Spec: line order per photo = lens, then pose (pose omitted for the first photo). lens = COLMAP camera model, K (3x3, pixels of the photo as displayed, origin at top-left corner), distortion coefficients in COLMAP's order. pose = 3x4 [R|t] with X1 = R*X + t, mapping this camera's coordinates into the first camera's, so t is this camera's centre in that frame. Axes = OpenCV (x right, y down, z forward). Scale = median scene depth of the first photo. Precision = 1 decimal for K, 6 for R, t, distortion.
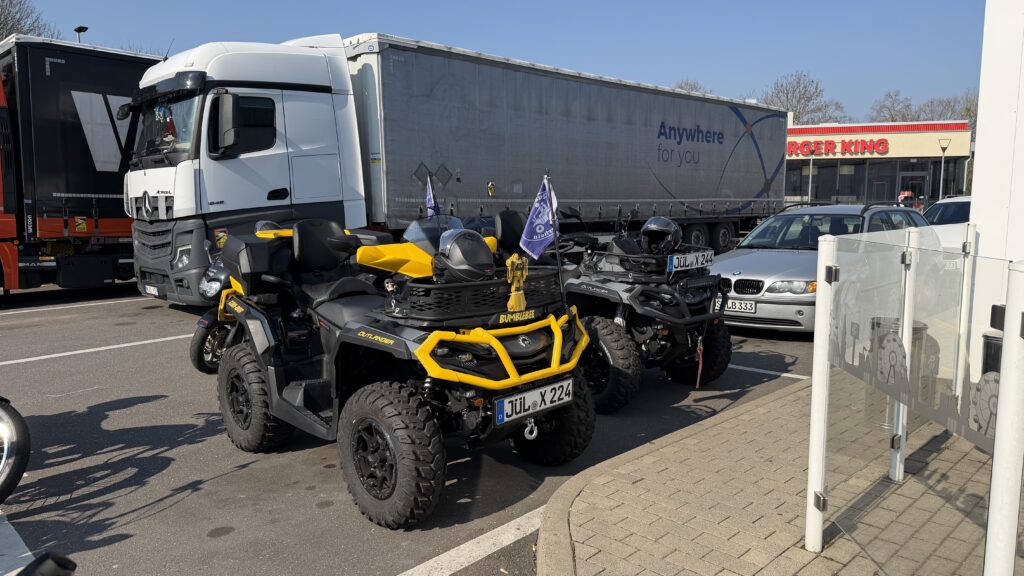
lens RADIAL K [[724.4, 0, 513.5], [0, 724.4, 290.9], [0, 0, 1]] dist [0.013522, 0.001259]
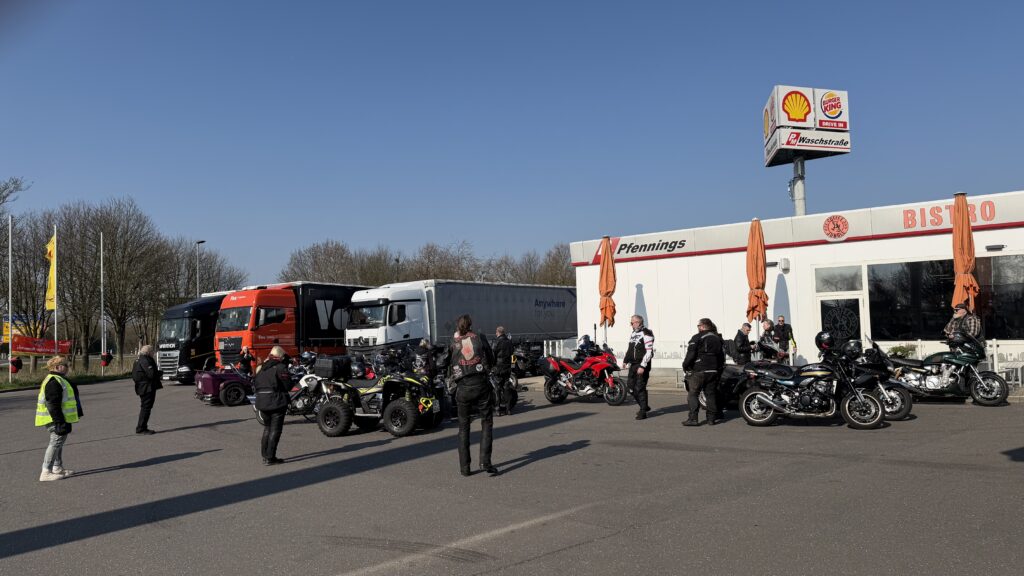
lens RADIAL K [[724.4, 0, 511.9], [0, 724.4, 290.9], [0, 0, 1]] dist [0.013522, 0.001259]
pose [[0.990246, -0.018498, 0.138096, -0.308049], [0.042593, 0.983889, -0.173631, 0.221726], [-0.132660, 0.177820, 0.975080, -2.019335]]
